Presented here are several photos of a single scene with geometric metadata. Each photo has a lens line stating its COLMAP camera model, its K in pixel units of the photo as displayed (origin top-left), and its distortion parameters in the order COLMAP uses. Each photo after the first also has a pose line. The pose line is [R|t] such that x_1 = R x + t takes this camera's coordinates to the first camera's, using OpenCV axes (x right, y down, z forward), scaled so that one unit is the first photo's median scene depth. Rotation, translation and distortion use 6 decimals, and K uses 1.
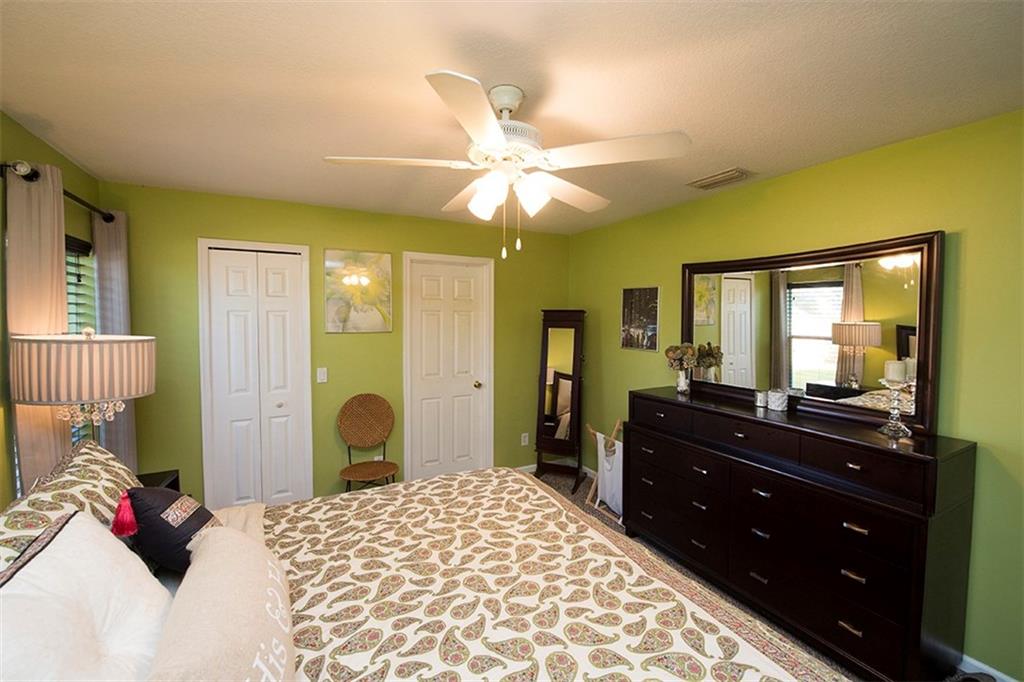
lens RADIAL K [[417.9, 0, 512.0], [0, 417.9, 341.0], [0, 0, 1]] dist [-0.015663, -0.000016]
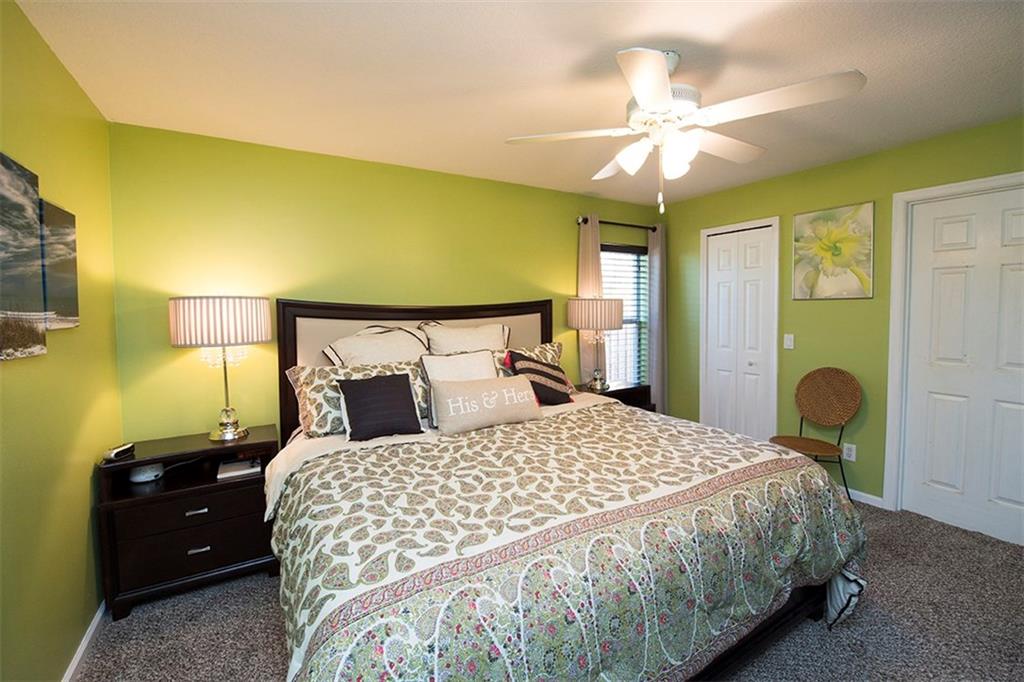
lens RADIAL K [[417.9, 0, 512.0], [0, 417.9, 341.0], [0, 0, 1]] dist [-0.015663, -0.000016]
pose [[0.048228, 0.077964, -0.995789, 0.953734], [-0.044538, 0.996125, 0.075834, 0.062547], [0.997843, 0.040694, 0.051513, 0.506812]]
